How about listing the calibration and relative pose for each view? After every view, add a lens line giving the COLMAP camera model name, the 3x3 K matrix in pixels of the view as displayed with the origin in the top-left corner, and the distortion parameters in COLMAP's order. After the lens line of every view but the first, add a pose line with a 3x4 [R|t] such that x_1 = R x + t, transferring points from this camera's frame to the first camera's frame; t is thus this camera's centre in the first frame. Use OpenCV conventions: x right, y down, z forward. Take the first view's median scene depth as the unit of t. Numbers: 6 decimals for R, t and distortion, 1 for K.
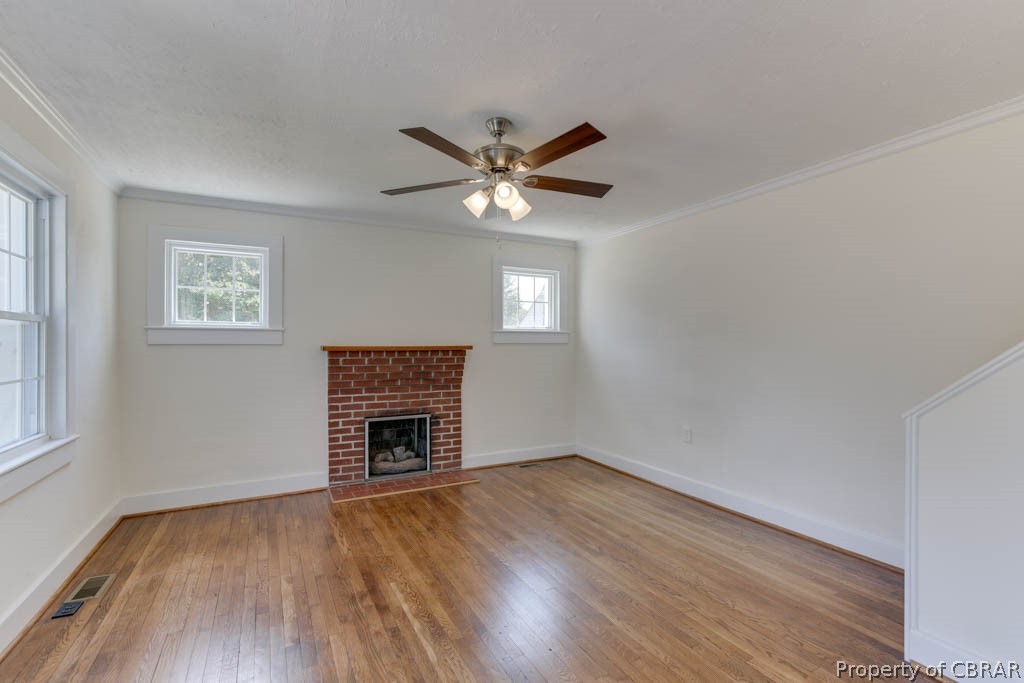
lens RADIAL K [[474.8, 0, 518.4], [0, 474.8, 346.4], [0, 0, 1]] dist [-0.008151, 0.002134]
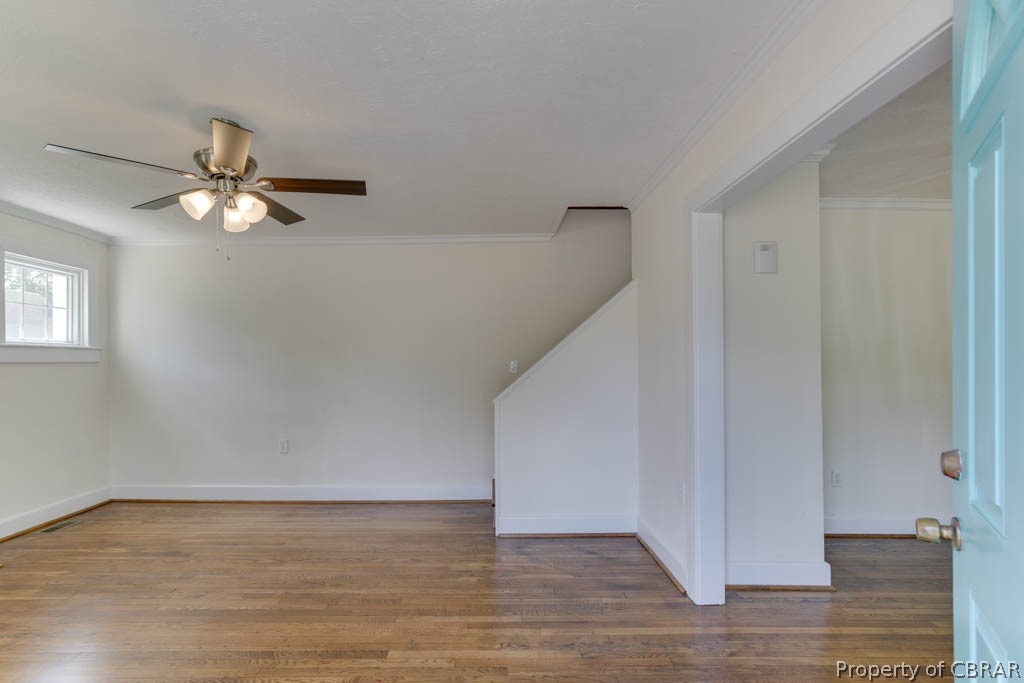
lens RADIAL K [[474.8, 0, 486.5], [0, 474.8, 361.5], [0, 0, 1]] dist [-0.008151, 0.002134]
pose [[0.487771, -0.002290, 0.872969, -0.326399], [0.008162, 0.999965, -0.001938, -0.001073], [-0.872934, 0.008070, 0.487772, 0.056809]]
